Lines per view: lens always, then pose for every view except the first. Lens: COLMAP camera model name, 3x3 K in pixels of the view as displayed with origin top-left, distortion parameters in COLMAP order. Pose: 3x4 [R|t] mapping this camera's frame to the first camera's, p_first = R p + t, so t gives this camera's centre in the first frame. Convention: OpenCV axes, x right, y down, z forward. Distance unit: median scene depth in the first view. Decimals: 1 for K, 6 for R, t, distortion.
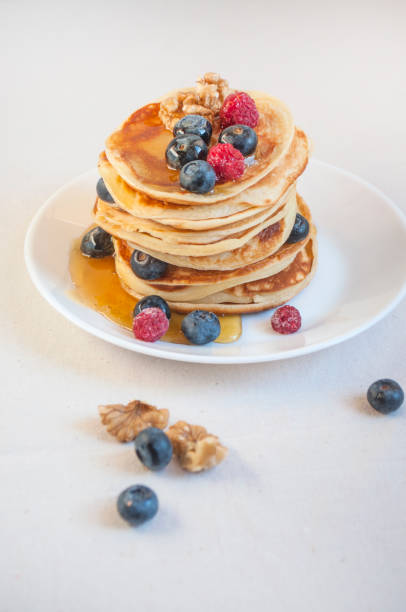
lens RADIAL K [[1038.0, 0, 203.0], [0, 1038.0, 306.0], [0, 0, 1]] dist [0.024923, -0.010360]
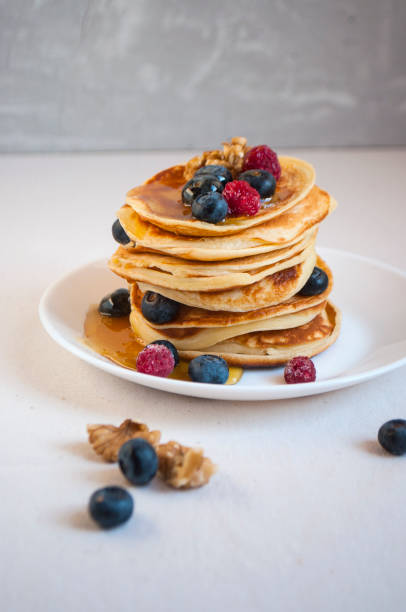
lens RADIAL K [[1038.0, 0, 203.0], [0, 1038.0, 306.0], [0, 0, 1]] dist [0.024923, -0.010360]
pose [[0.995806, 0.041878, -0.081342, 0.069133], [-0.059444, 0.972009, -0.227298, 0.182196], [0.069546, 0.231180, 0.970422, 0.062938]]
